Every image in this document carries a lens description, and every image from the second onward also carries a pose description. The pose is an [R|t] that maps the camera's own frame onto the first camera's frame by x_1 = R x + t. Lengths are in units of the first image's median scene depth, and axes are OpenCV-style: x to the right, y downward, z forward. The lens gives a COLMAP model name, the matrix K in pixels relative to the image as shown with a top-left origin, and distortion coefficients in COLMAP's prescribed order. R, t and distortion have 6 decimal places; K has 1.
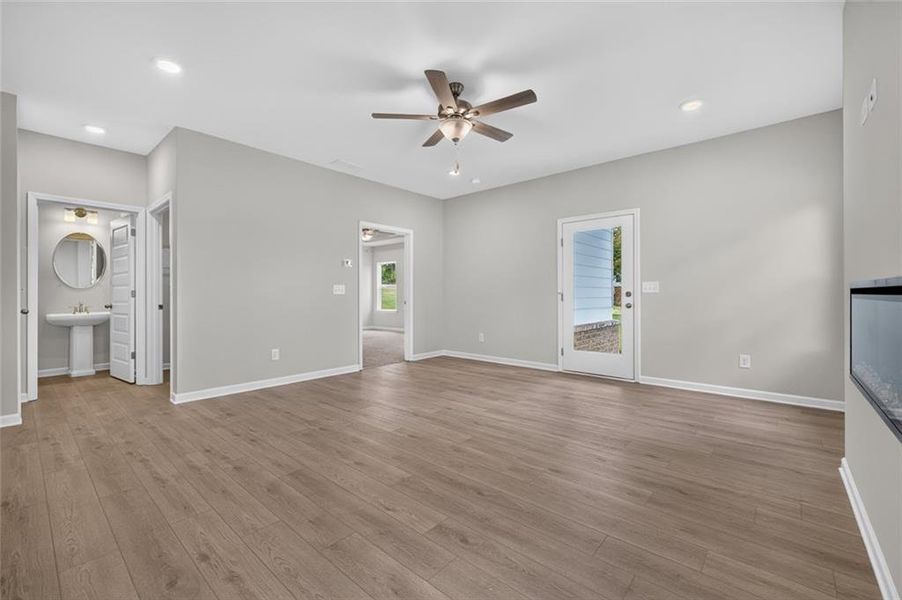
lens RADIAL K [[382.8, 0, 451.3], [0, 382.8, 292.5], [0, 0, 1]] dist [0.001669, -0.000273]
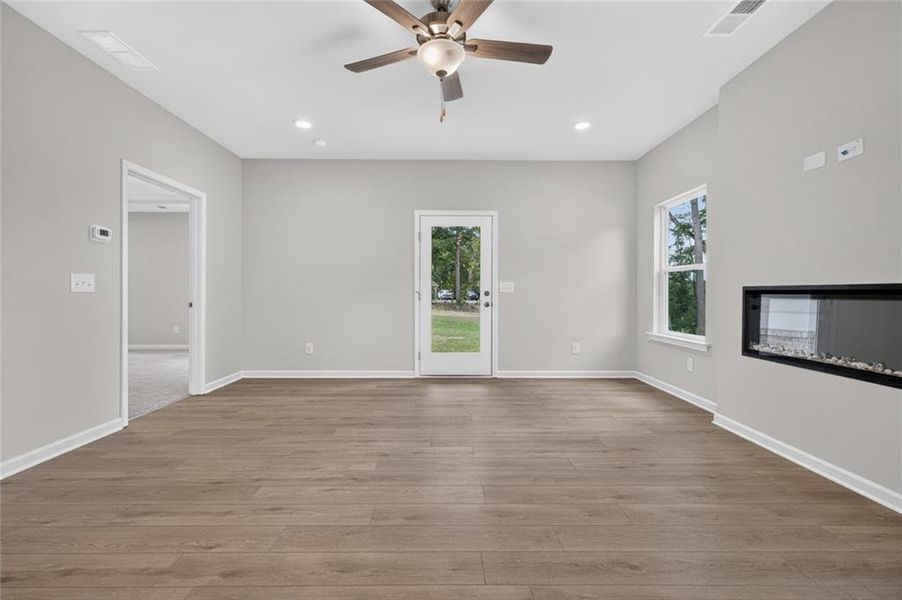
lens RADIAL K [[380.0, 0, 450.6], [0, 380.0, 295.6], [0, 0, 1]] dist [0.002766, 0.000075]
pose [[0.744991, -0.000276, 0.667074, -0.384471], [-0.008364, 0.999917, 0.009754, 0.001652], [-0.667022, -0.012846, 0.744927, 0.401611]]
